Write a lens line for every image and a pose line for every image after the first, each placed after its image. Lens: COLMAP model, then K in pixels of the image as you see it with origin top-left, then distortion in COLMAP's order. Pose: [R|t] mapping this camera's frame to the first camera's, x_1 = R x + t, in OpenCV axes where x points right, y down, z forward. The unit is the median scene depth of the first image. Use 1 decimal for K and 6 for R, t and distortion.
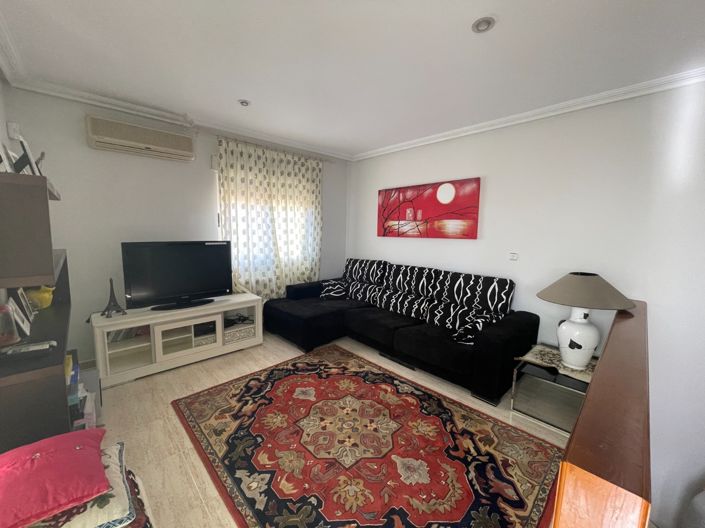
lens RADIAL K [[283.5, 0, 349.4], [0, 283.5, 262.3], [0, 0, 1]] dist [0.001253, -0.000075]
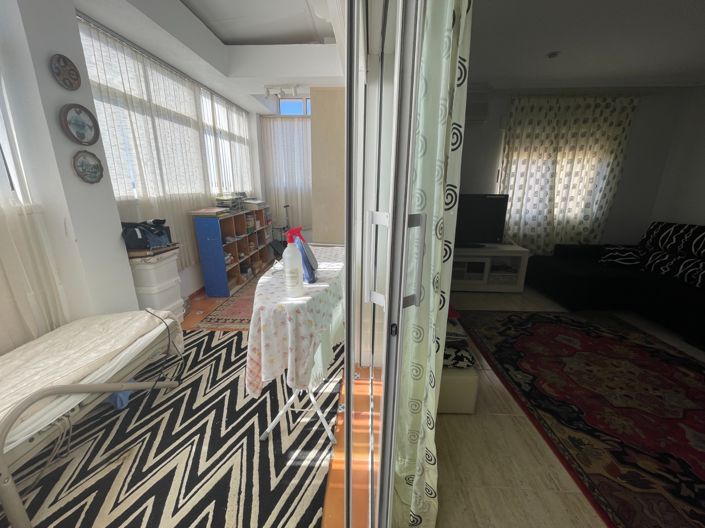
lens RADIAL K [[283.5, 0, 349.4], [0, 283.5, 262.3], [0, 0, 1]] dist [0.001253, -0.000075]
pose [[0.688805, 0.174883, -0.703537, -0.018388], [-0.078123, 0.982722, 0.167795, 0.041025], [0.720725, -0.060616, 0.690566, -0.206818]]
